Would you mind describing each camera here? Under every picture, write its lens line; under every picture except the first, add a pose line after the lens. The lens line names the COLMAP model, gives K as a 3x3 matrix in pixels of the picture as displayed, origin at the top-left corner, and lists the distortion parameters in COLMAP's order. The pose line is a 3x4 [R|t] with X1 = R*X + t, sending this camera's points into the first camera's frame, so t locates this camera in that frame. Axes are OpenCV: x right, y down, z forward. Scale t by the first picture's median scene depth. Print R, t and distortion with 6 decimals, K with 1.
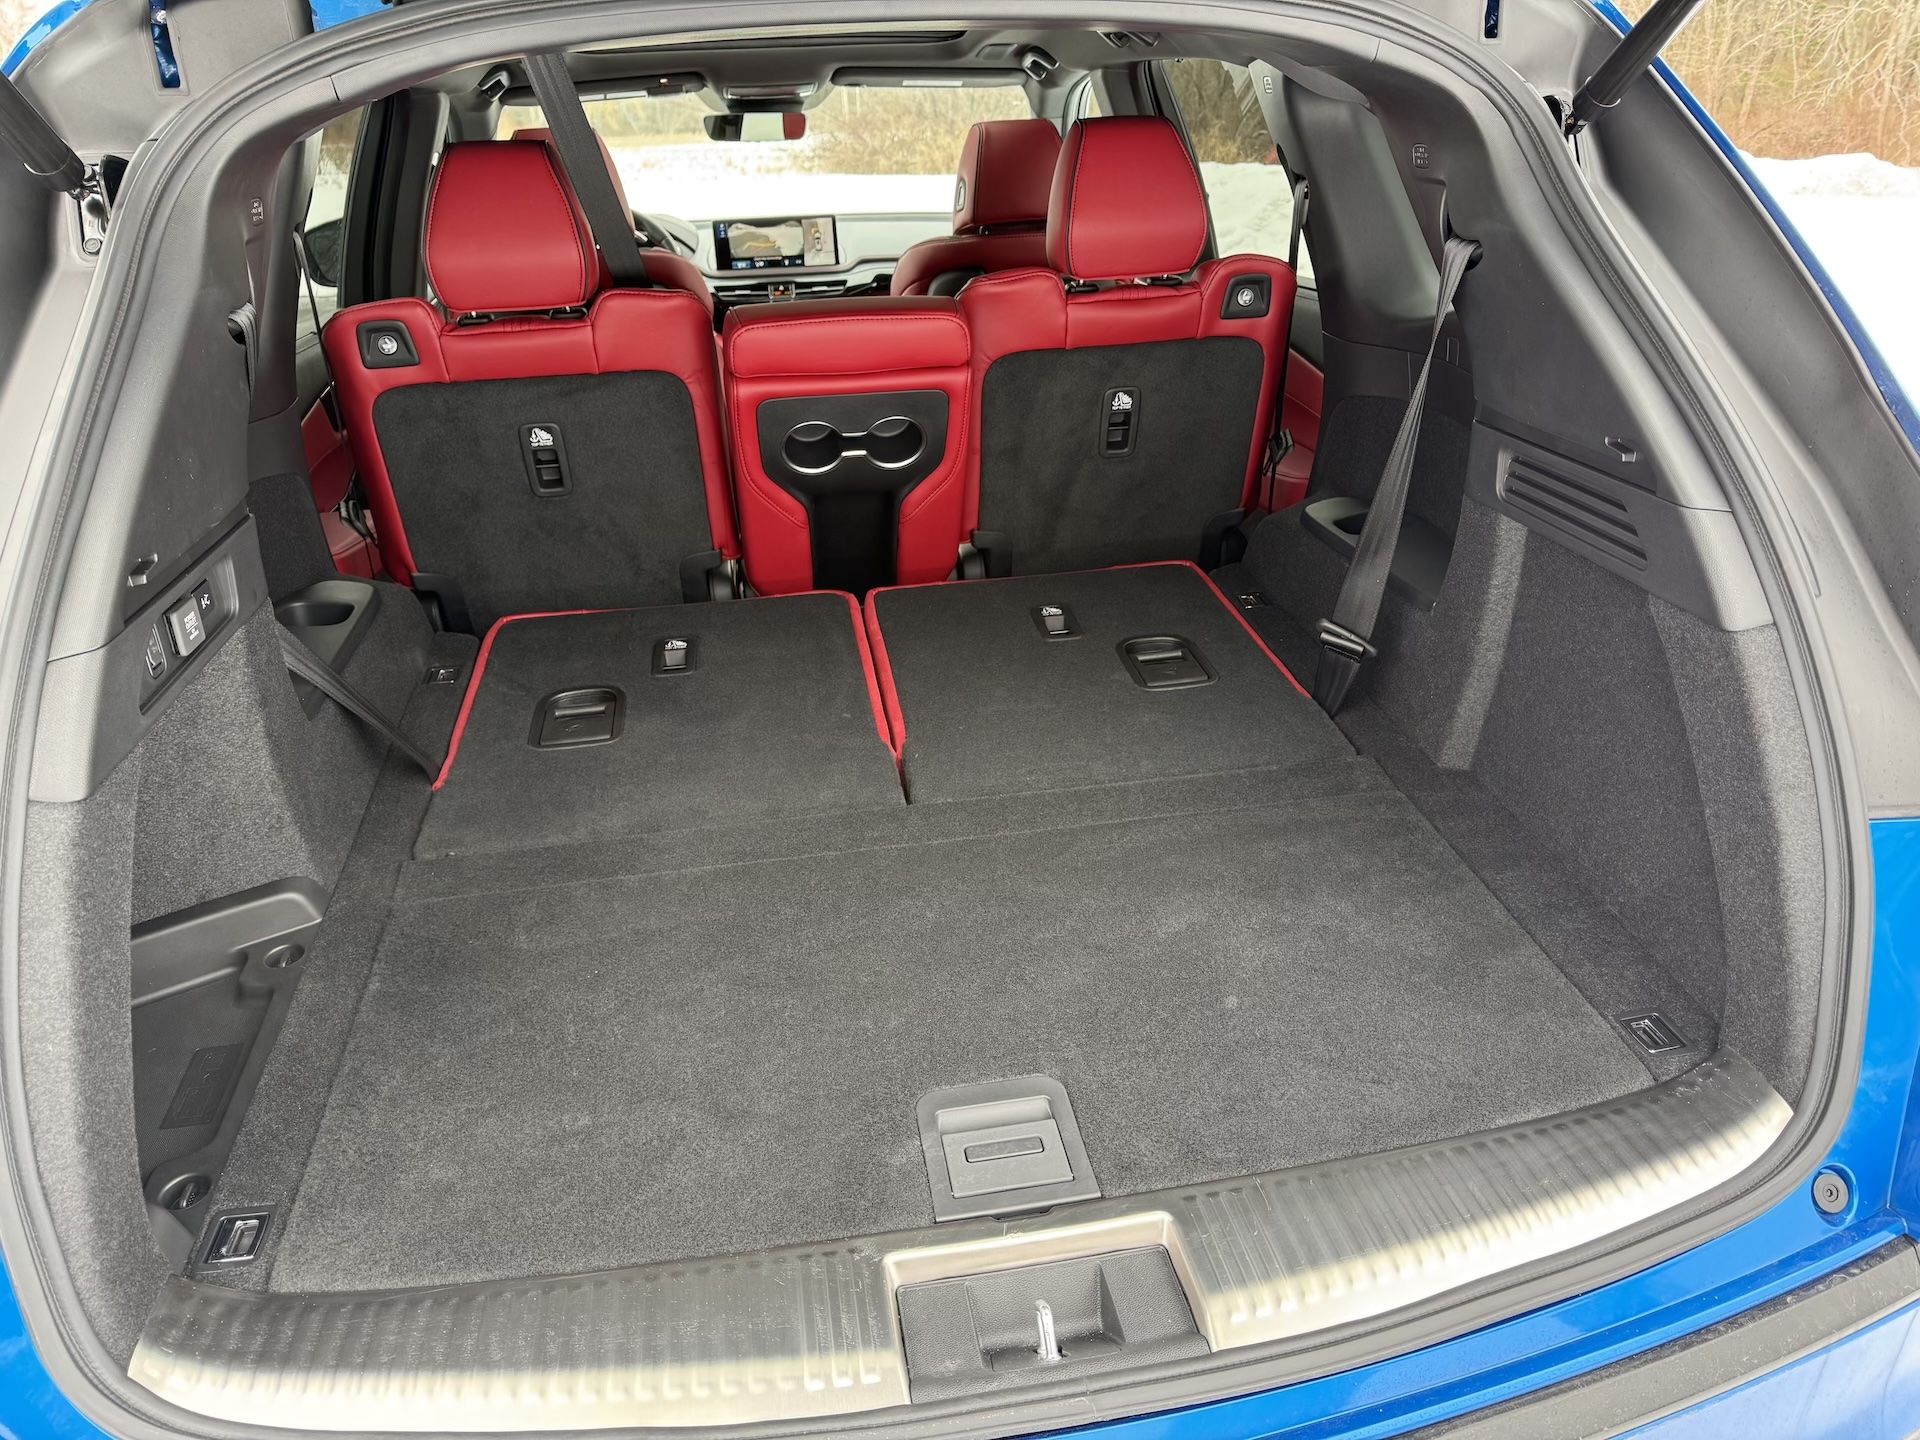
lens RADIAL K [[1353.8, 0, 955.3], [0, 1353.8, 715.9], [0, 0, 1]] dist [0.006990, -0.011843]
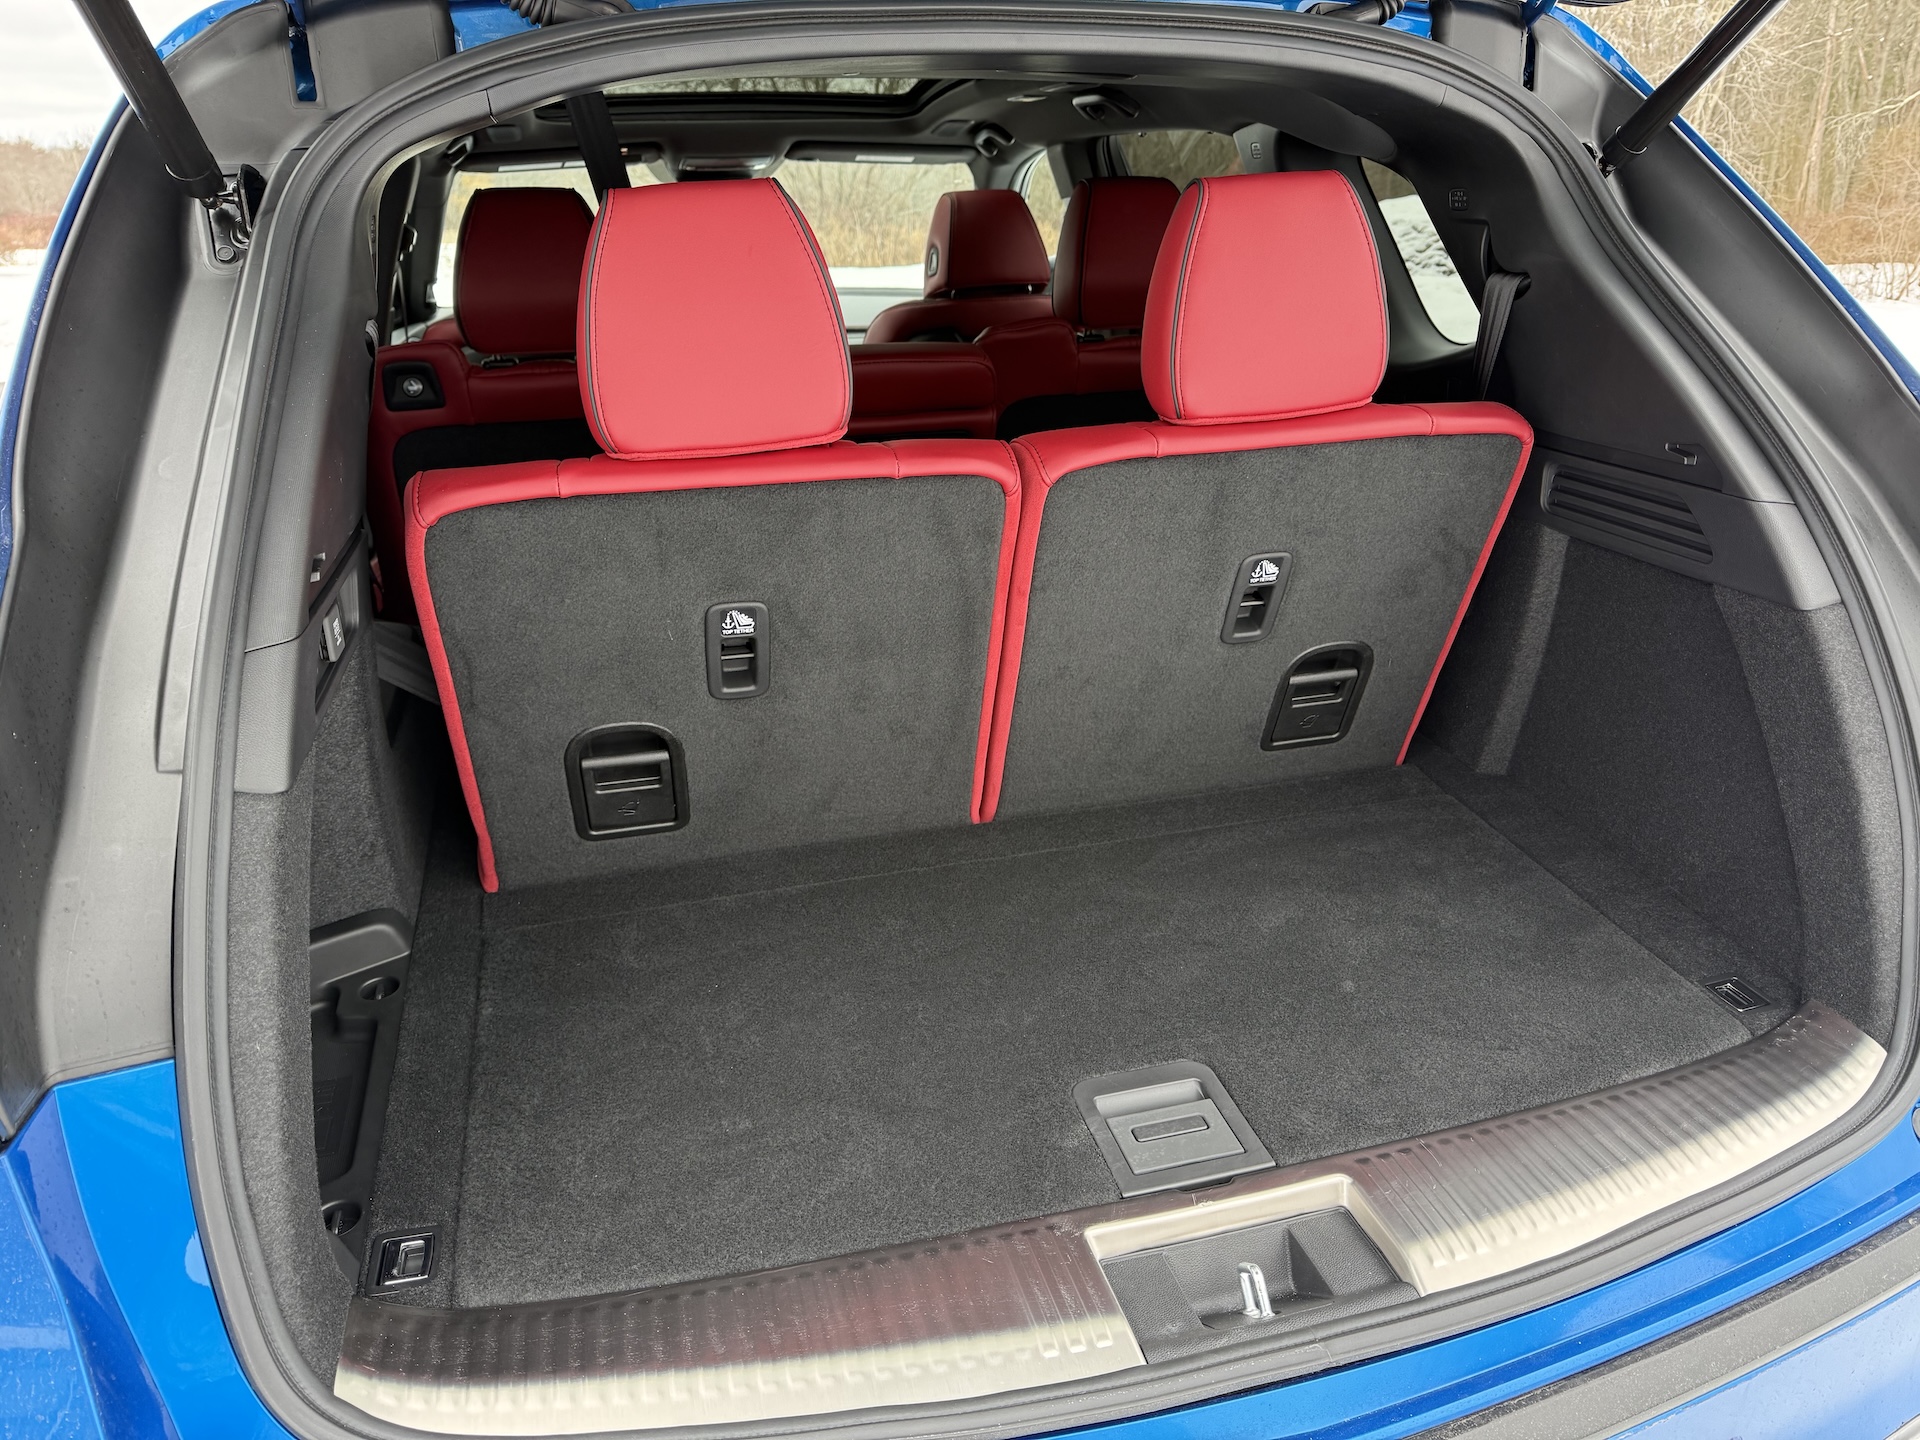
lens RADIAL K [[1353.8, 0, 973.1], [0, 1353.8, 714.8], [0, 0, 1]] dist [0.006990, -0.011843]
pose [[0.994627, -0.023786, 0.100758, -0.201484], [0.030012, 0.997702, -0.060738, 0.065499], [-0.099082, 0.063435, 0.993055, -0.016716]]
